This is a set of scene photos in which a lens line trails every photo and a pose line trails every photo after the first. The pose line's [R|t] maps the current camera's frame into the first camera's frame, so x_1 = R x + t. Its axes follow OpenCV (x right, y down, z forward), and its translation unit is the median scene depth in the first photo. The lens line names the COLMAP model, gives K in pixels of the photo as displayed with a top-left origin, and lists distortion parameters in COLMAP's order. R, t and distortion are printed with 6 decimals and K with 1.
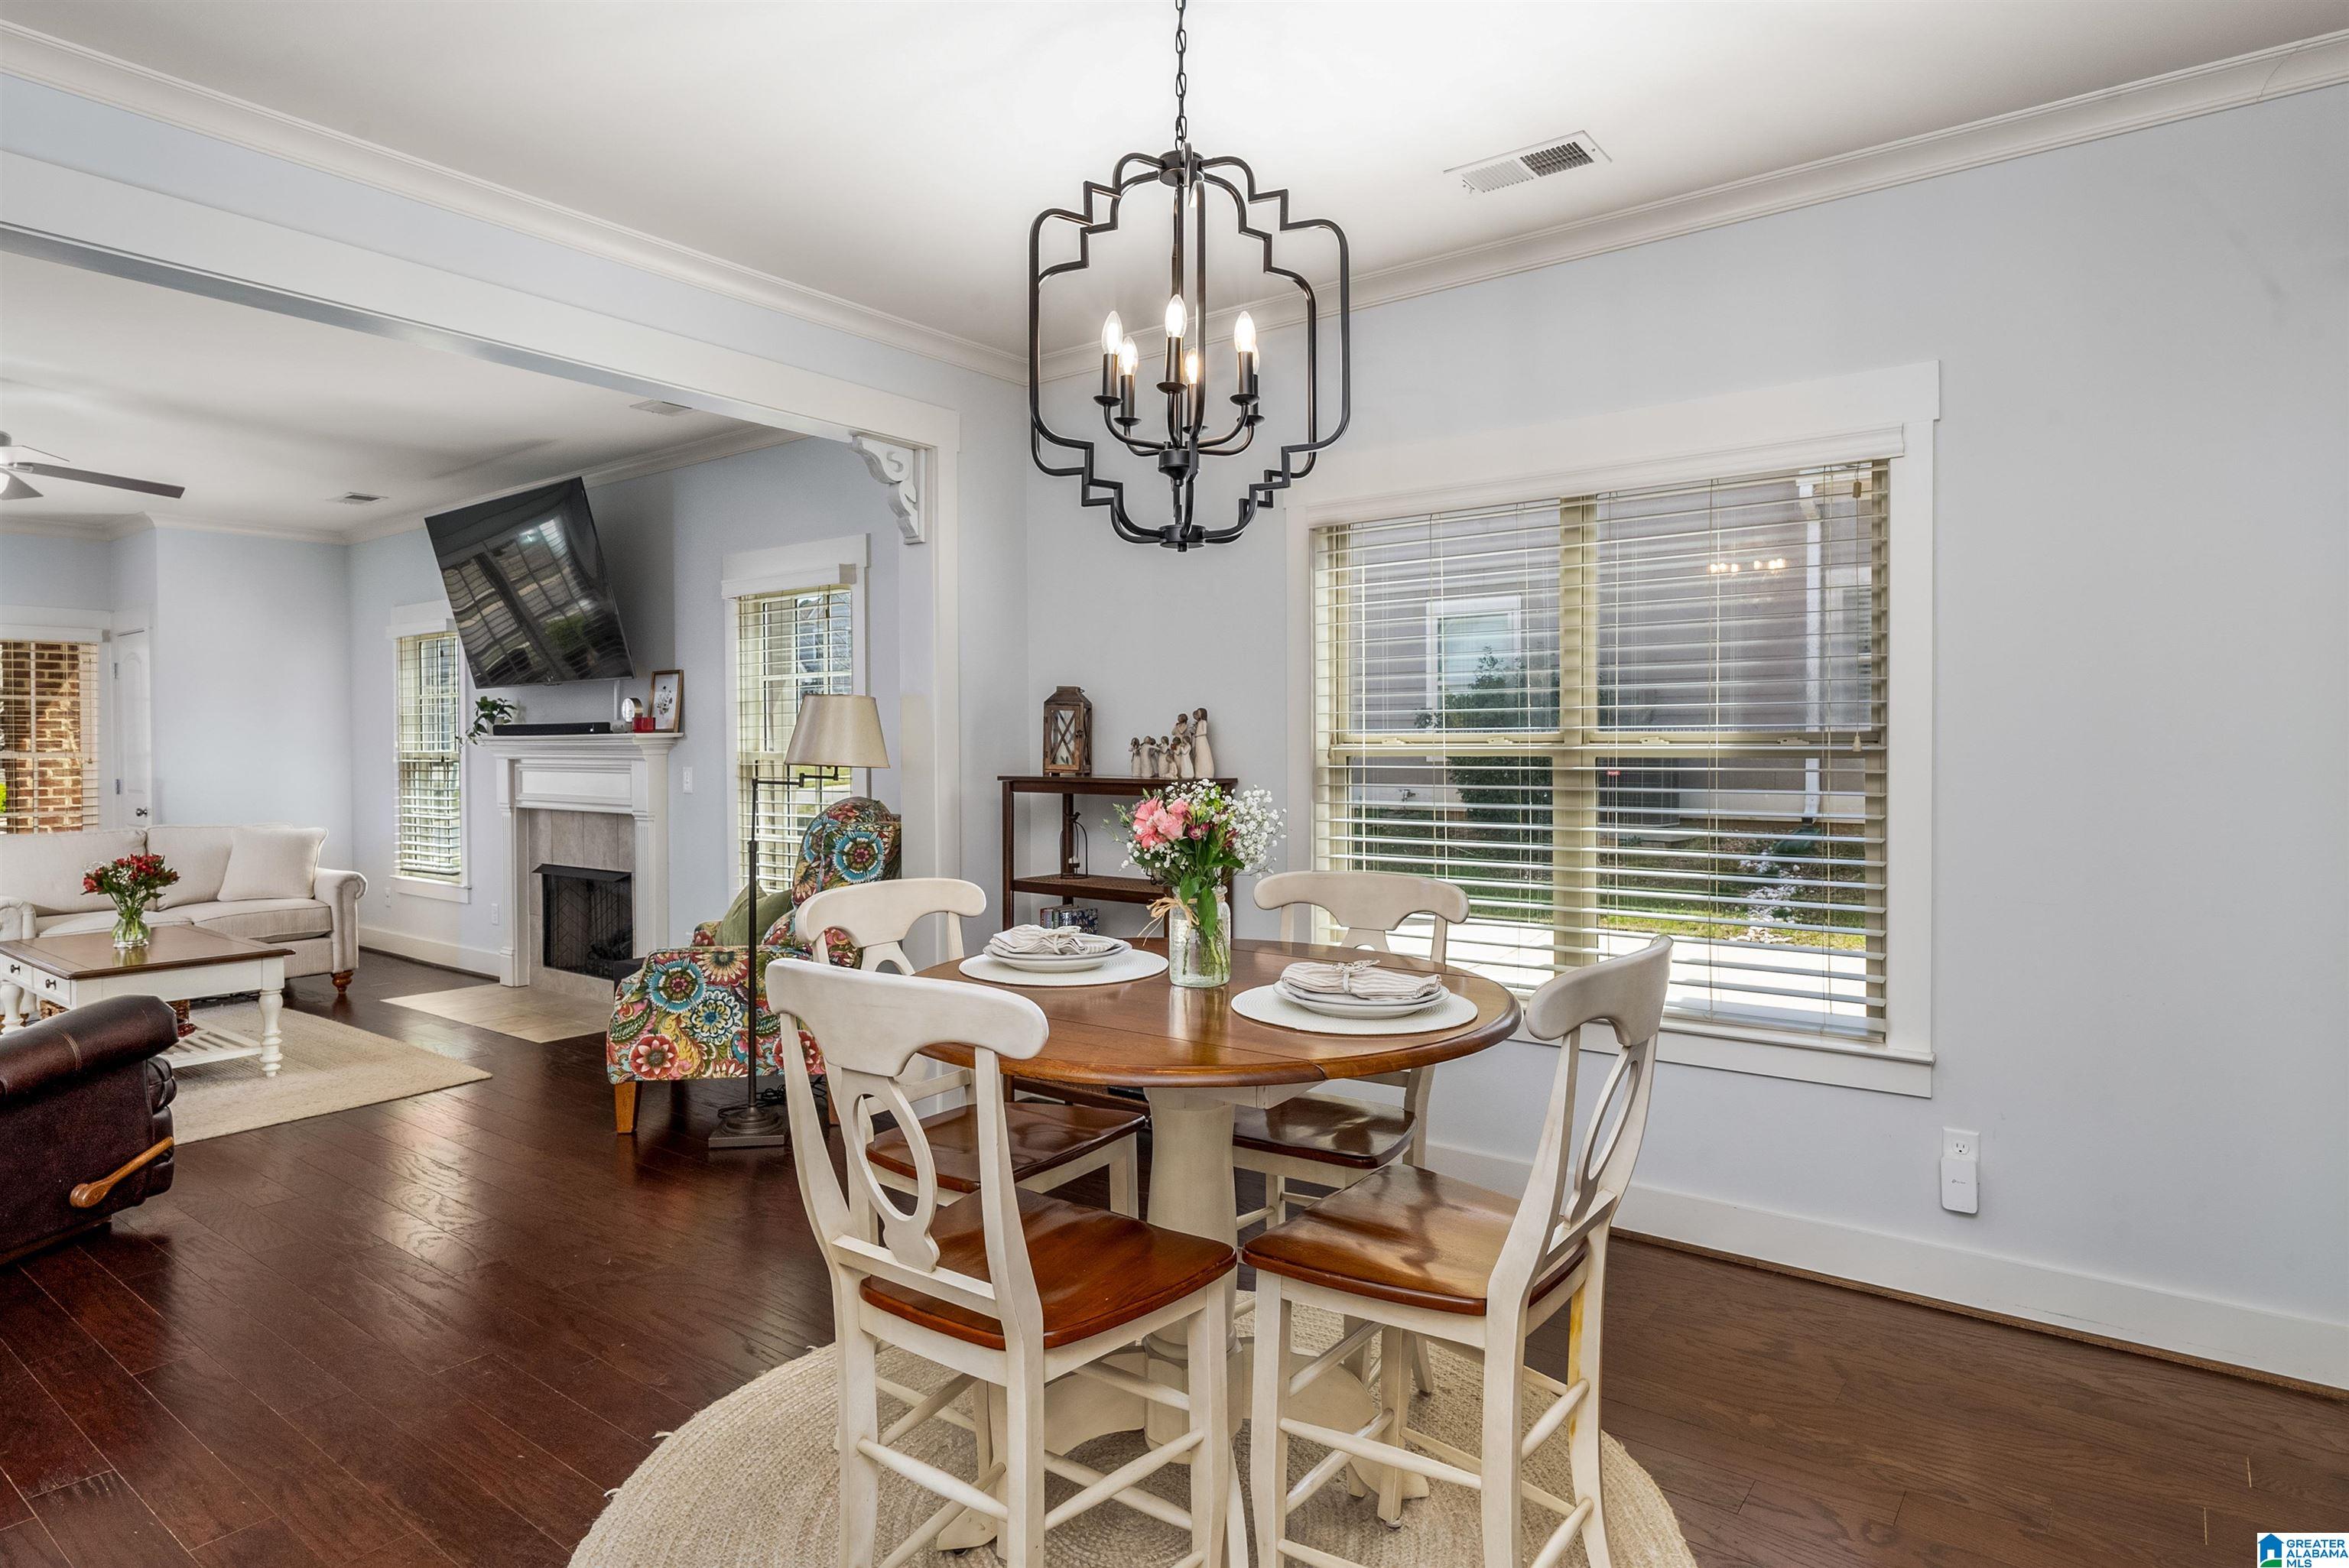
lens RADIAL K [[1293.5, 0, 1174.9], [0, 1293.5, 747.5], [0, 0, 1]] dist [-0.000933, -0.000246]
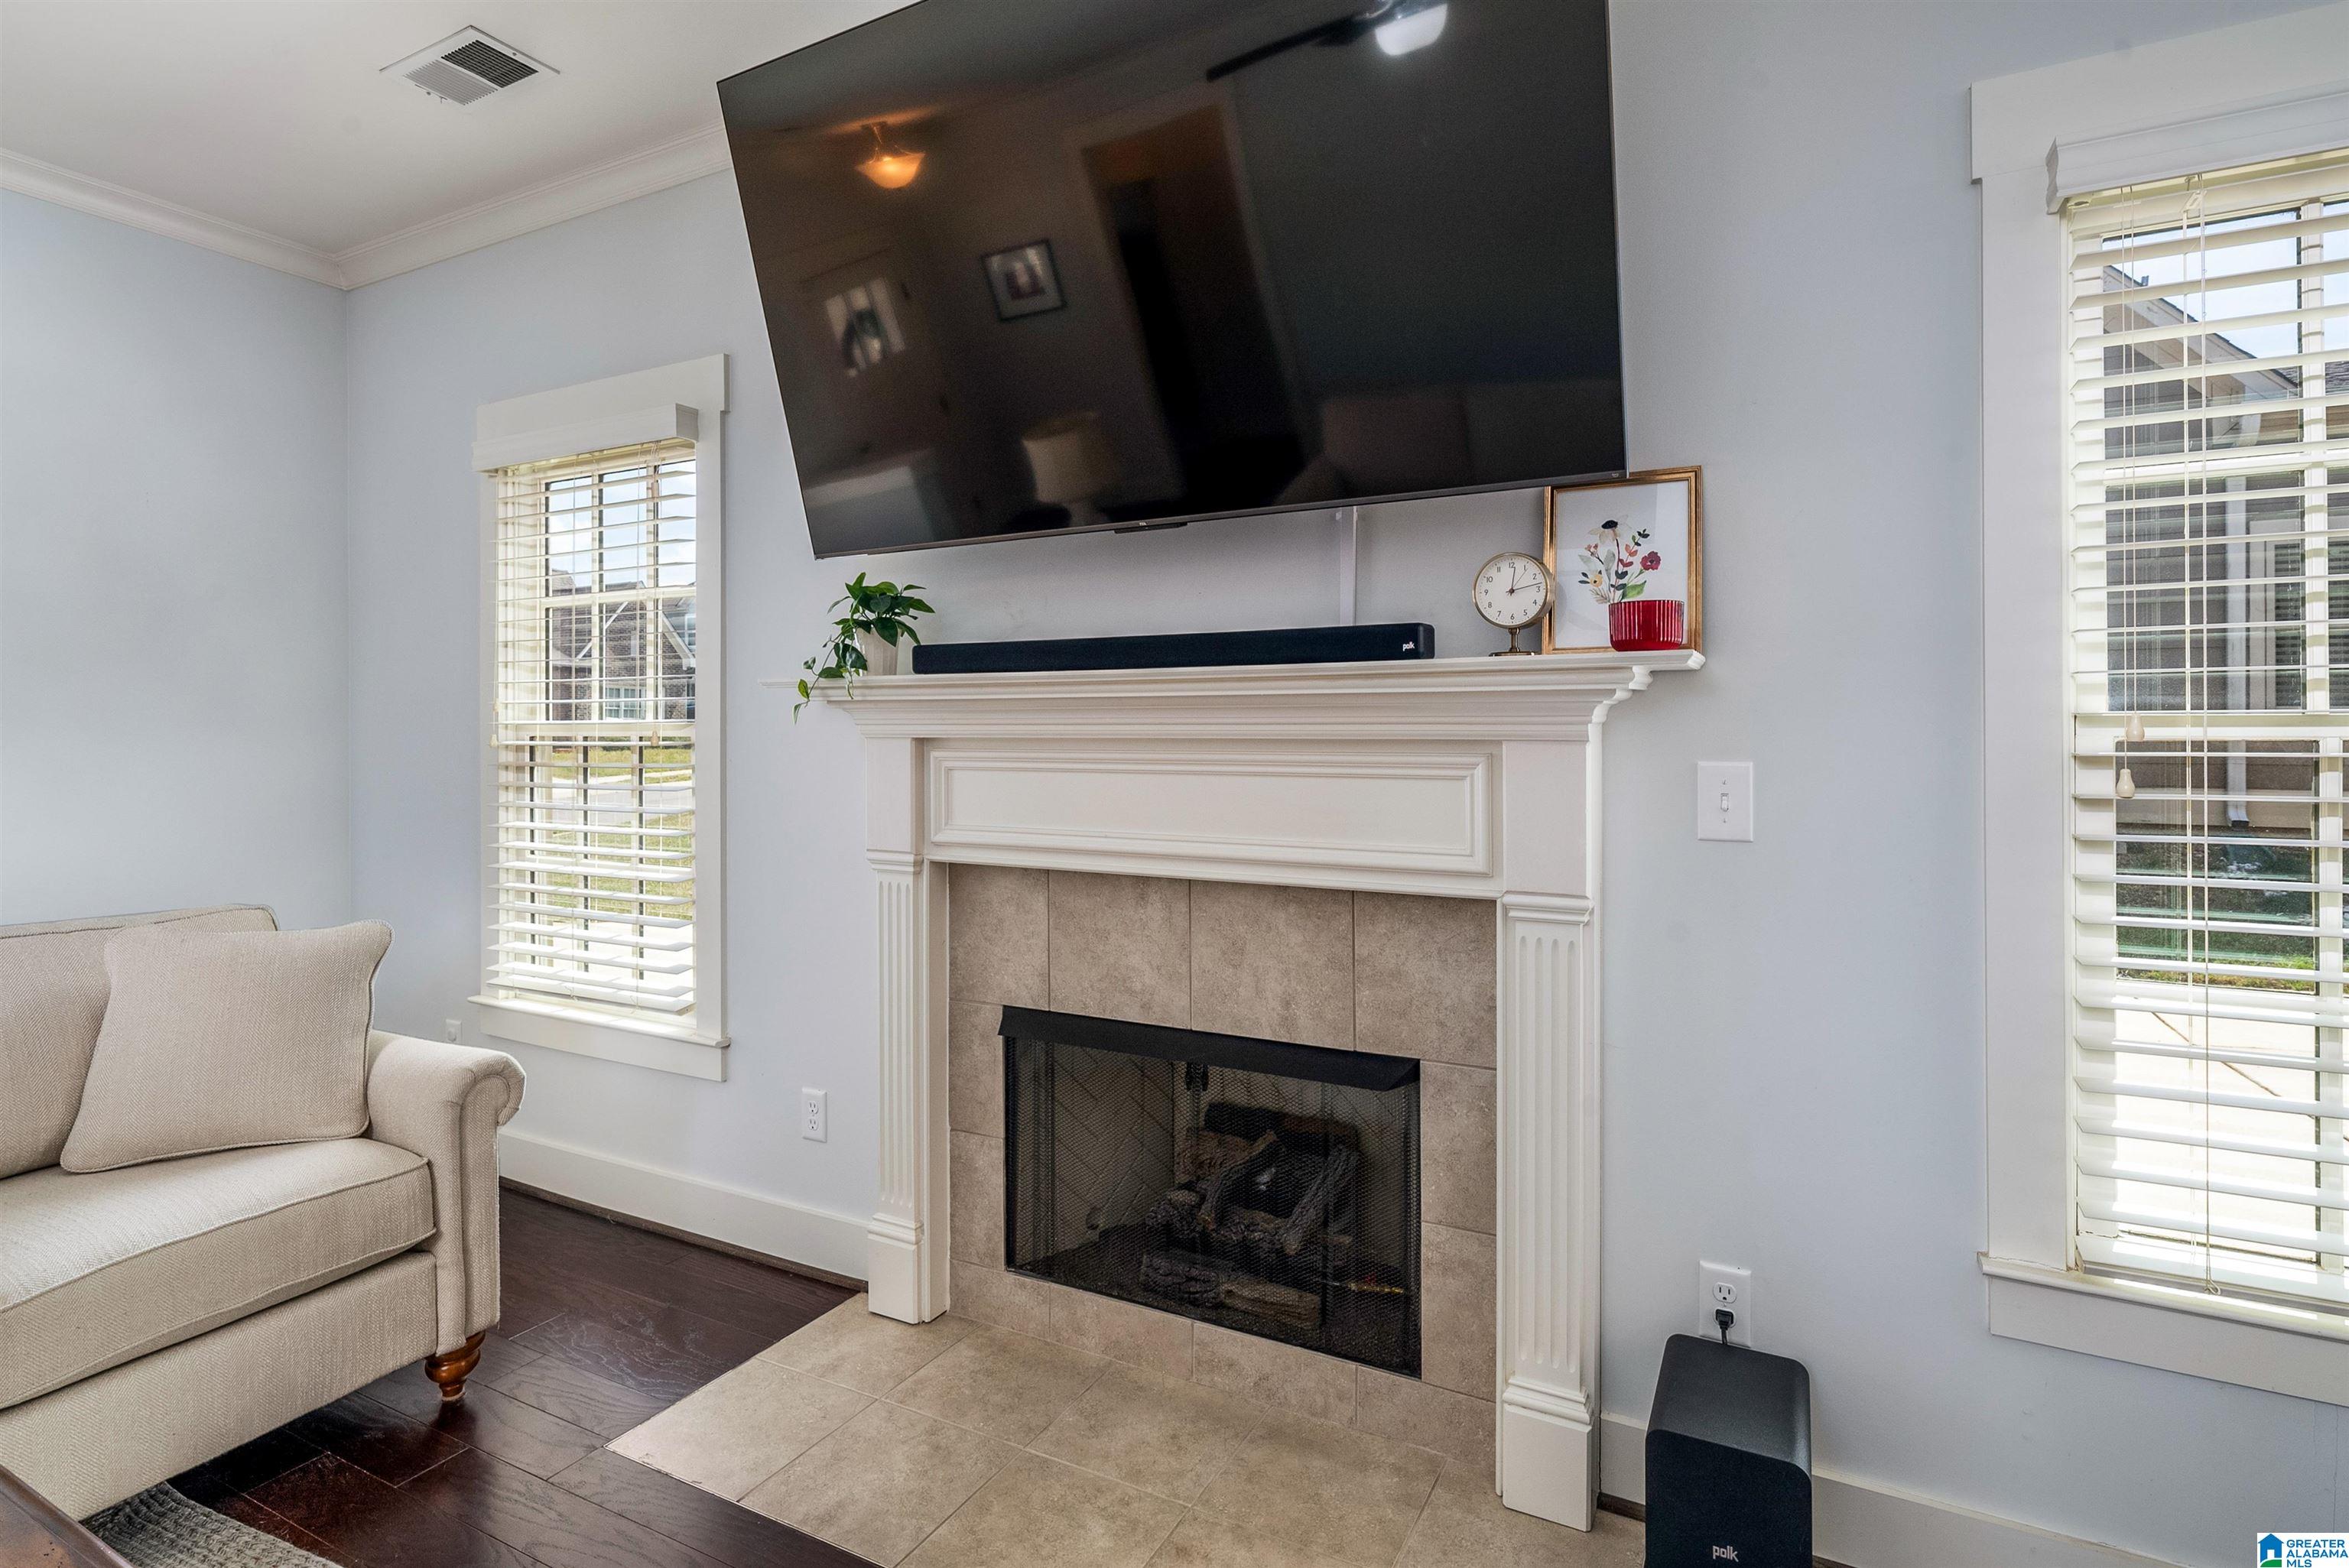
lens RADIAL K [[1136.2, 0, 1178.9], [0, 1136.2, 739.2], [0, 0, 1]] dist [0.000989, -0.000408]
pose [[0.984937, -0.001750, 0.172904, -0.500562], [0.002983, 0.999972, -0.006873, 0.011560], [-0.172887, 0.007286, 0.984915, 0.654525]]
